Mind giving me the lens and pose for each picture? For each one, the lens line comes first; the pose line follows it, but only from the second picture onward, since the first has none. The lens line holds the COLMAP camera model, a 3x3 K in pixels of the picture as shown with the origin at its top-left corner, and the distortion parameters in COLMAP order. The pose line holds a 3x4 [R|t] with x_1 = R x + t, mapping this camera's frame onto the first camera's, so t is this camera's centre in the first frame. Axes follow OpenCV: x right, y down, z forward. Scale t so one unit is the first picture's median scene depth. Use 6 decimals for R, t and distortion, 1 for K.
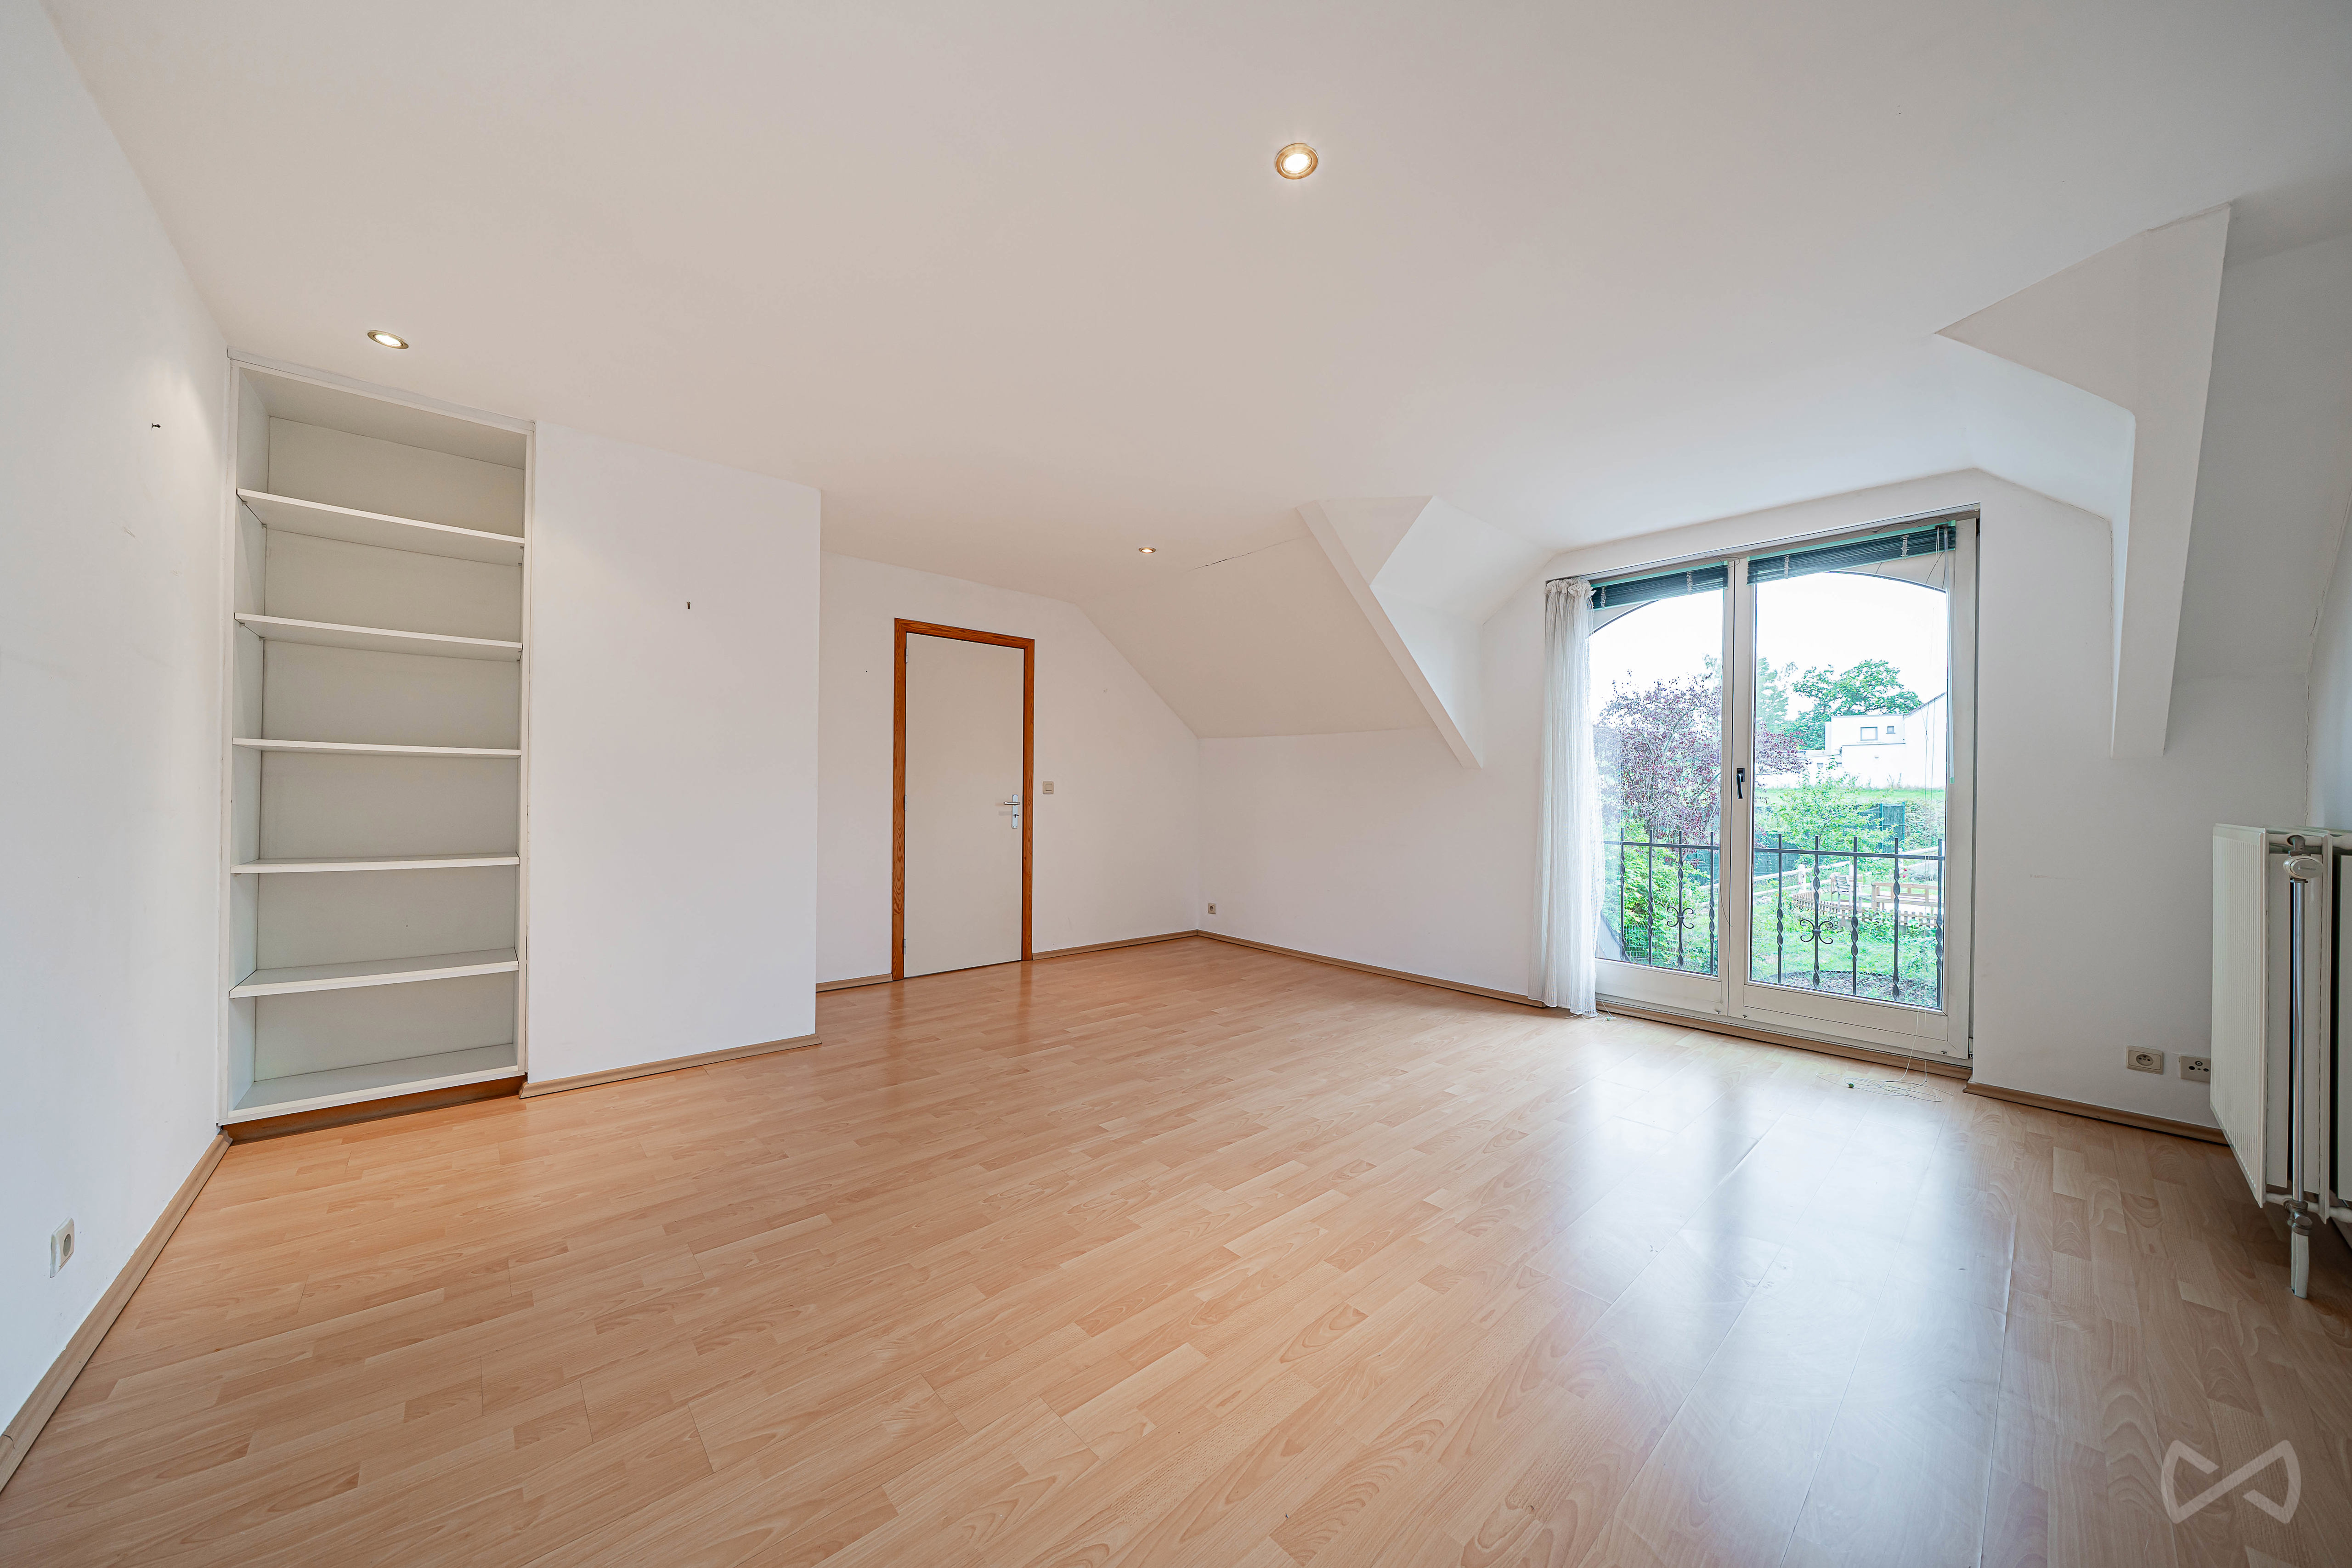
lens RADIAL K [[803.0, 0, 1183.0], [0, 803.0, 798.7], [0, 0, 1]] dist [-0.007030, 0.000400]
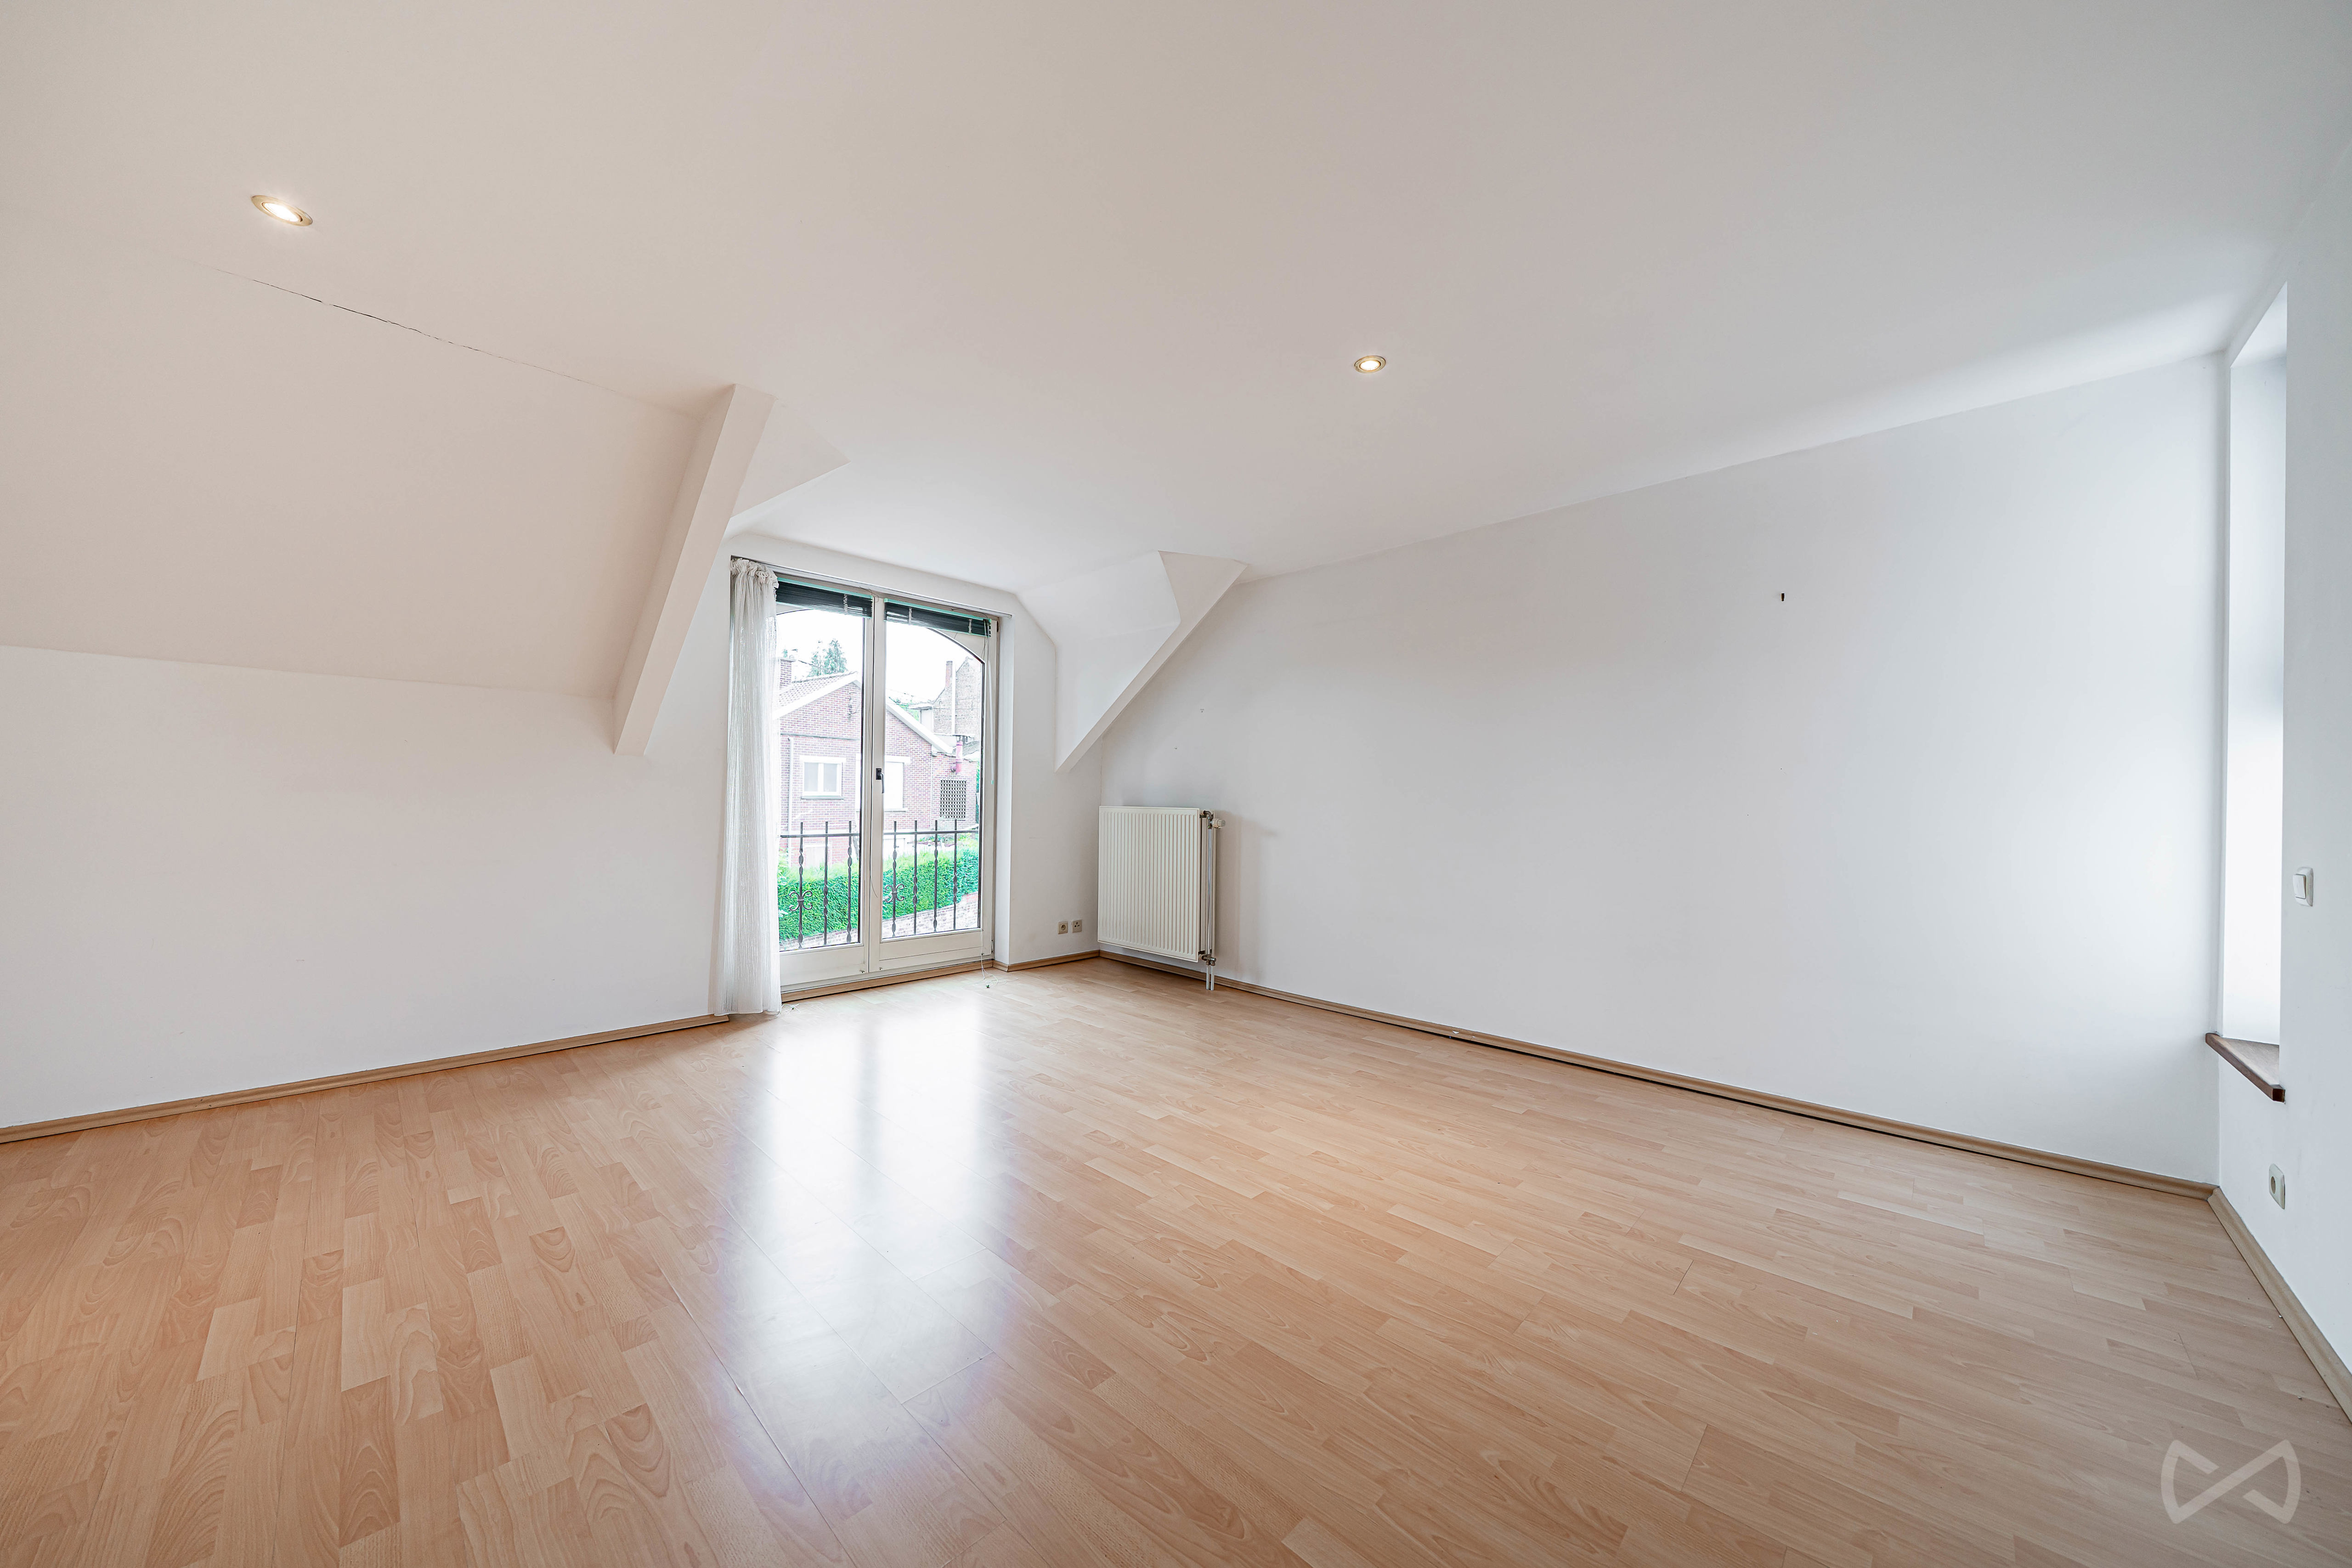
lens RADIAL K [[803.1, 0, 1167.0], [0, 803.1, 811.1], [0, 0, 1]] dist [-0.007030, 0.000400]
pose [[-0.059627, -0.029547, 0.997783, -0.716640], [-0.009087, 0.999536, 0.029056, -0.016318], [-0.998179, -0.007334, -0.059868, 0.802951]]
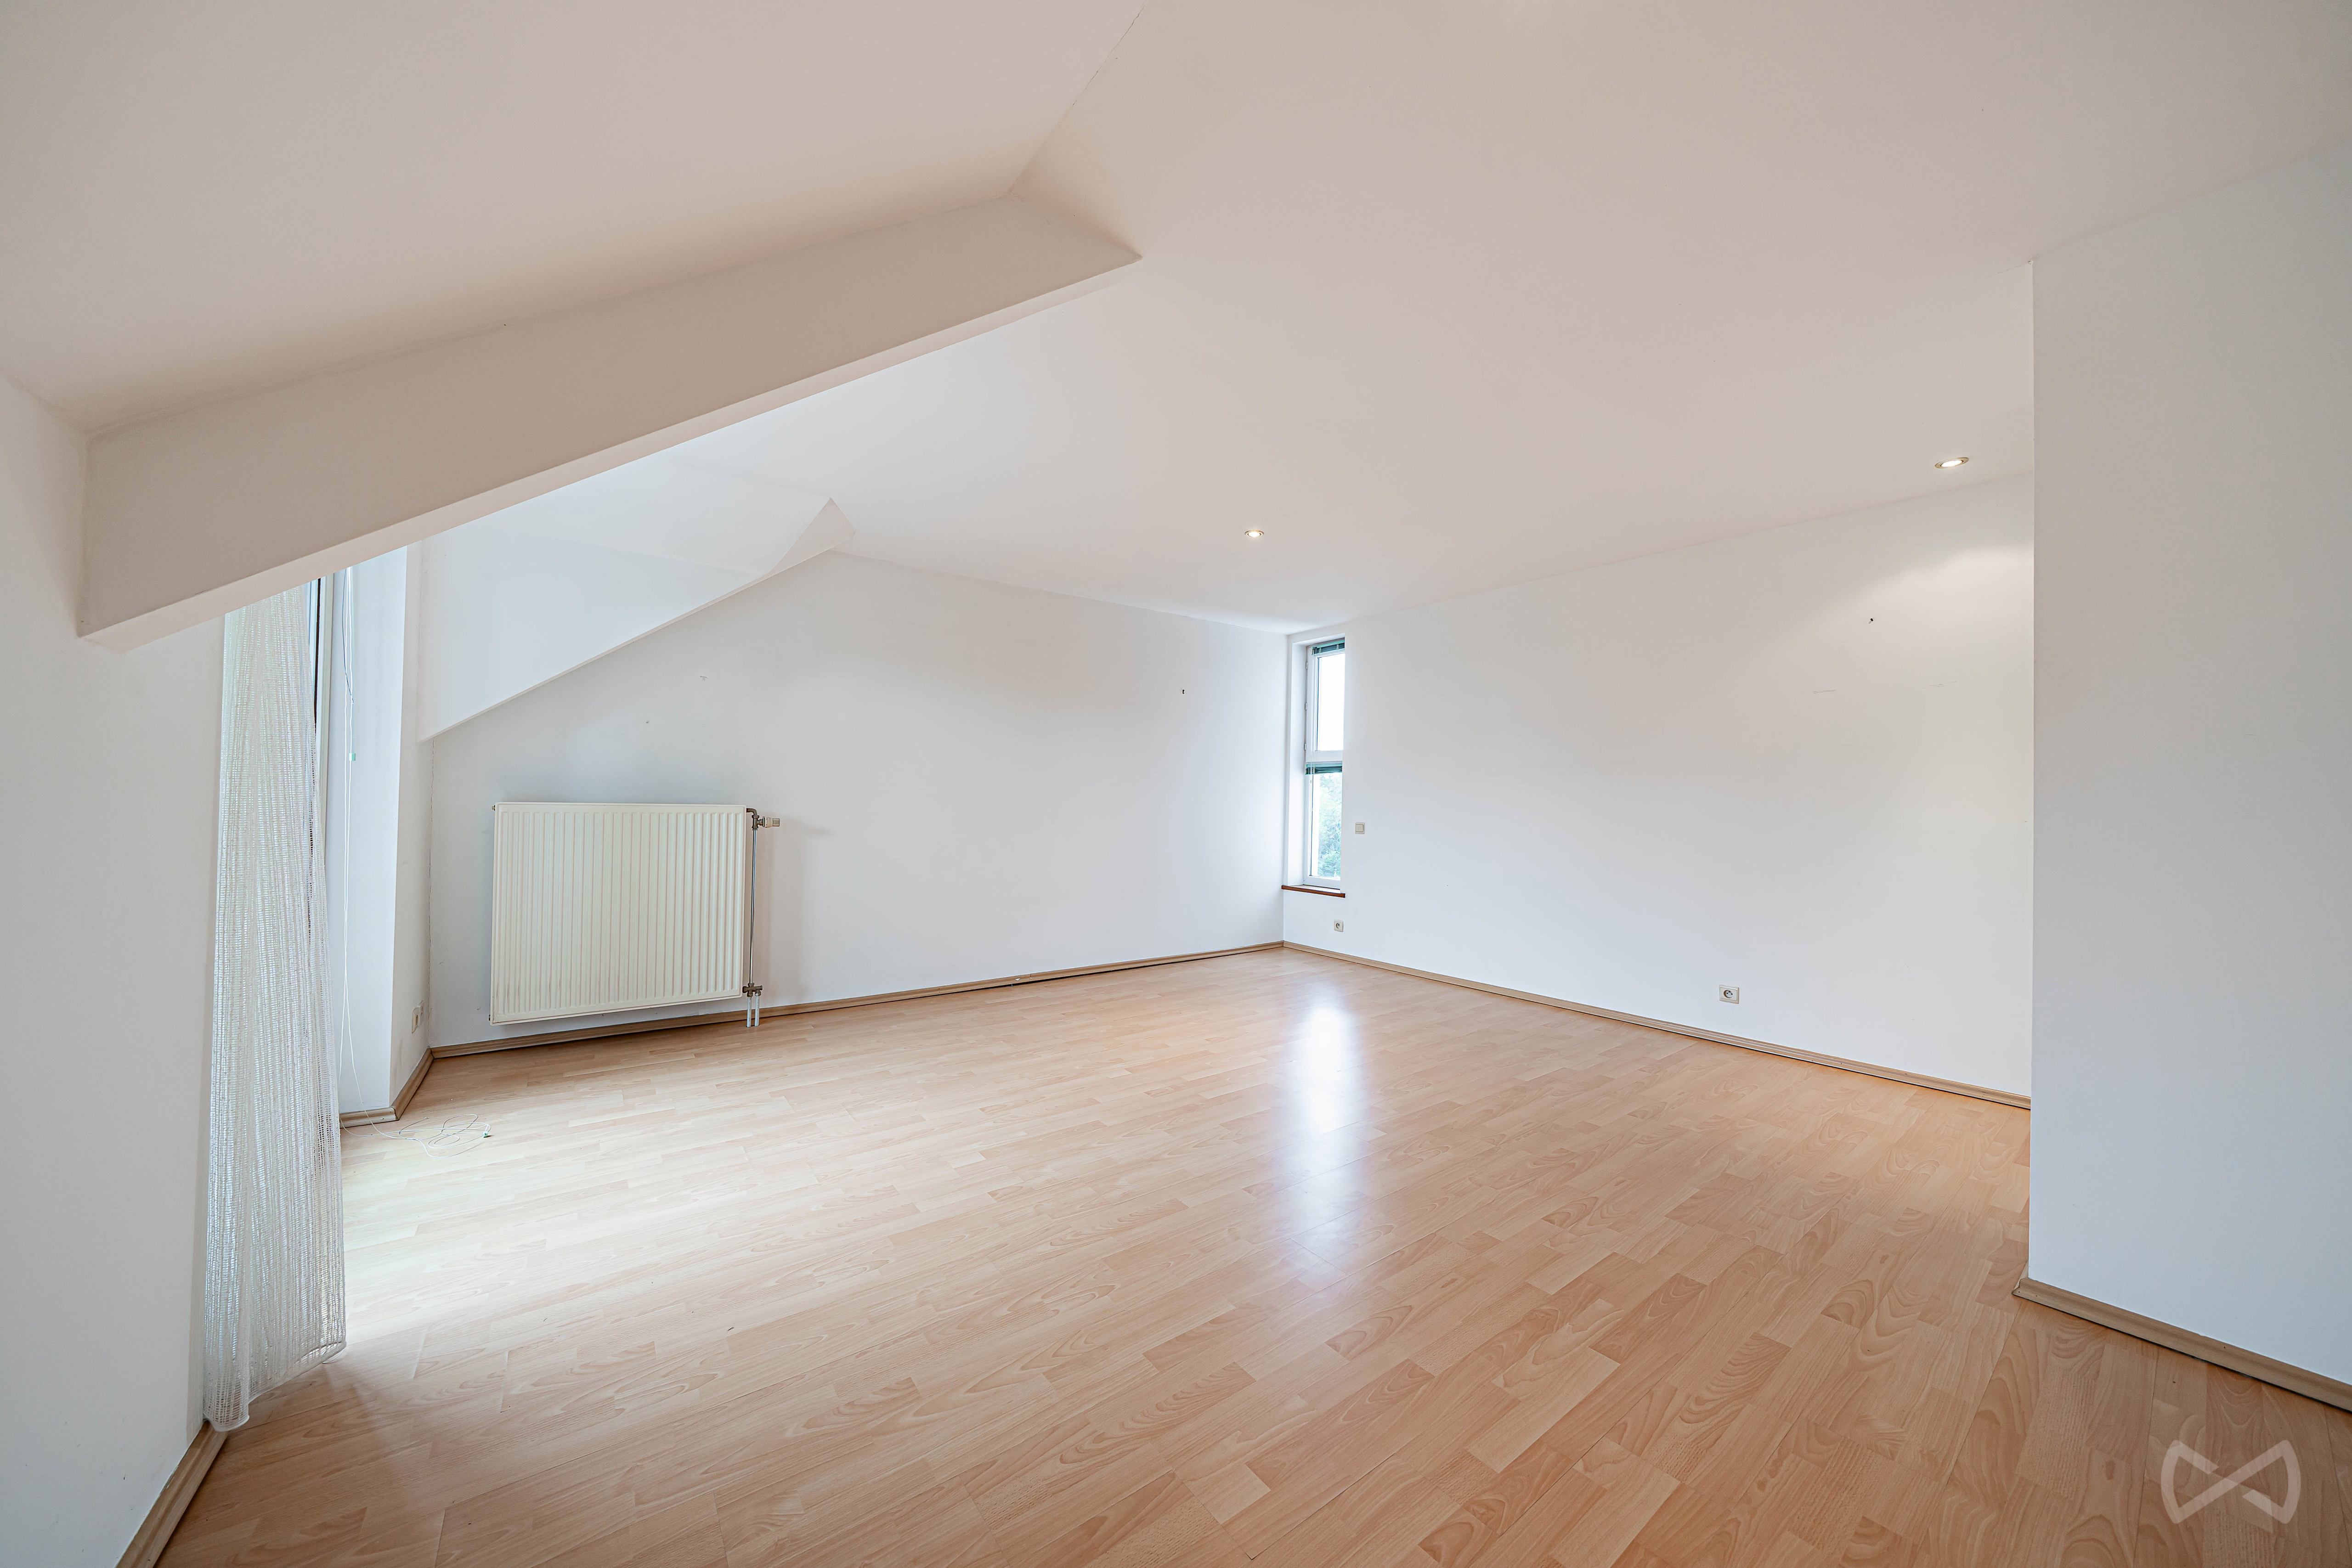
lens RADIAL K [[803.0, 0, 1186.7], [0, 803.0, 784.4], [0, 0, 1]] dist [-0.007030, 0.000400]
pose [[-0.996337, -0.028754, 0.080533, 0.071108], [-0.030240, 0.999393, -0.017295, -0.006837], [-0.079986, -0.019667, -0.996602, 1.870478]]
